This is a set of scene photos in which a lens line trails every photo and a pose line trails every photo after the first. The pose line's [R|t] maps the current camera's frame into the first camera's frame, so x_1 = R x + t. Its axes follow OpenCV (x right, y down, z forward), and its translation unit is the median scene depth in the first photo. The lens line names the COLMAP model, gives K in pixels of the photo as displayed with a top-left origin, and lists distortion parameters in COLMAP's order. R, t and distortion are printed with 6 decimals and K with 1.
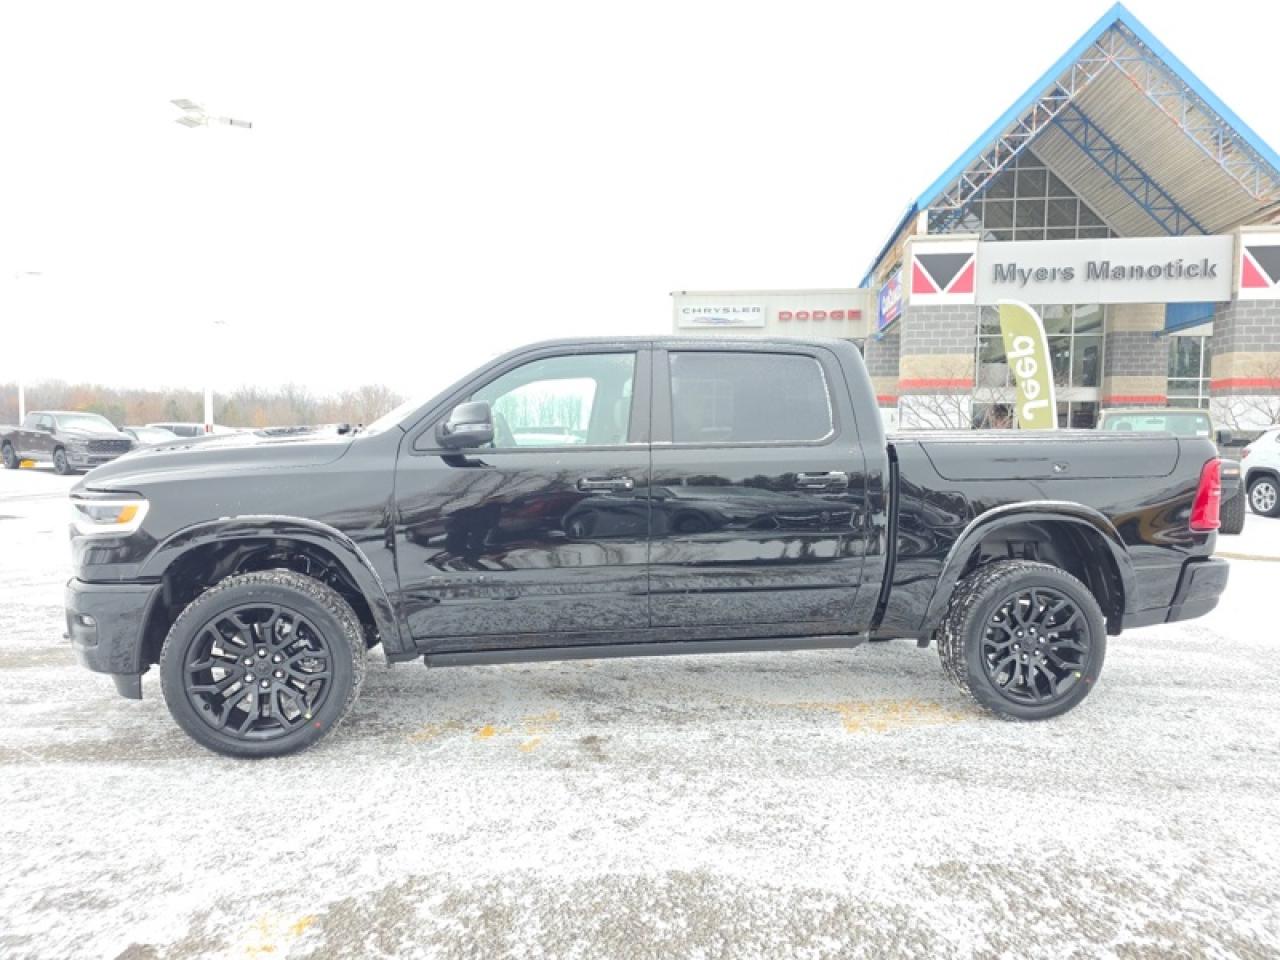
lens RADIAL K [[860.8, 0, 645.0], [0, 860.8, 481.9], [0, 0, 1]] dist [0.071339, -0.057352]
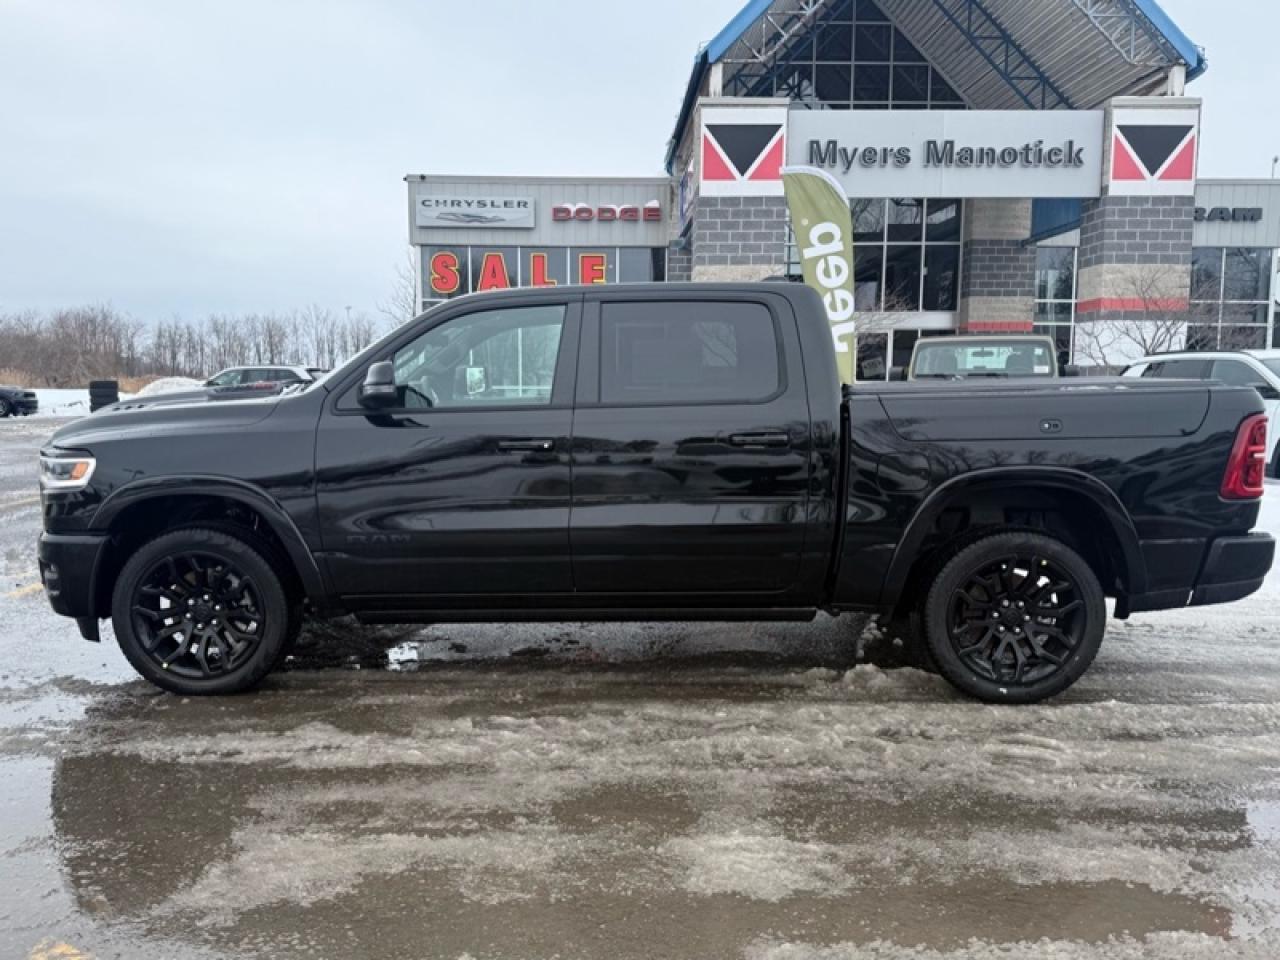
lens RADIAL K [[1050.0, 0, 625.9], [0, 1050.0, 485.6], [0, 0, 1]] dist [0.091490, -0.149336]
pose [[0.989289, -0.021862, 0.144323, 0.110630], [0.014646, 0.998598, 0.050874, -0.006184], [-0.145233, -0.048215, 0.988222, 0.120618]]
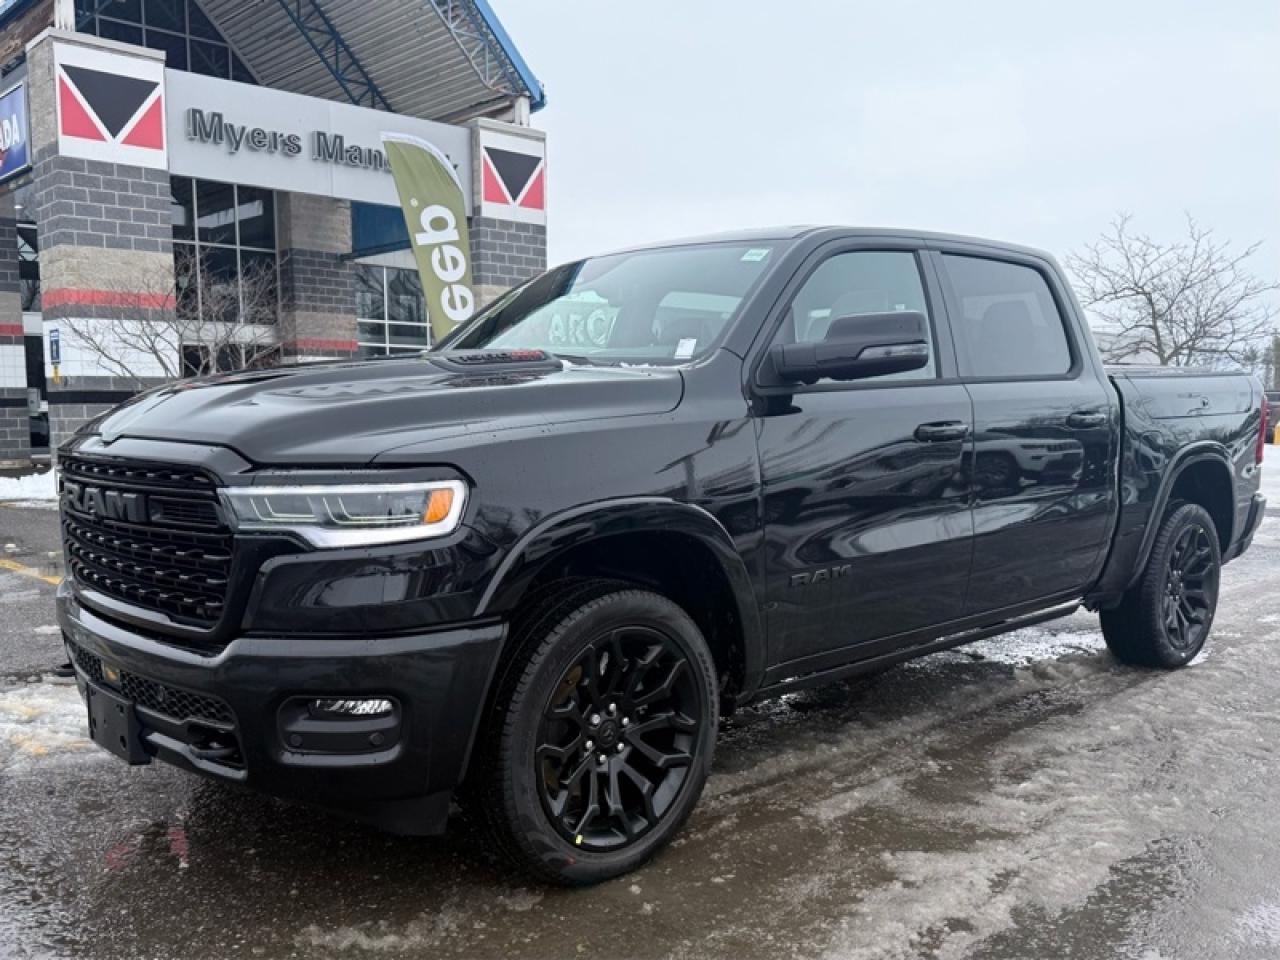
lens RADIAL K [[1116.7, 0, 578.2], [0, 1116.7, 520.7], [0, 0, 1]] dist [0.153566, -0.307140]
pose [[0.635063, -0.090562, 0.767134, -0.065249], [0.052809, 0.995870, 0.073848, -0.006096], [-0.770653, -0.006386, 0.637223, 0.279674]]
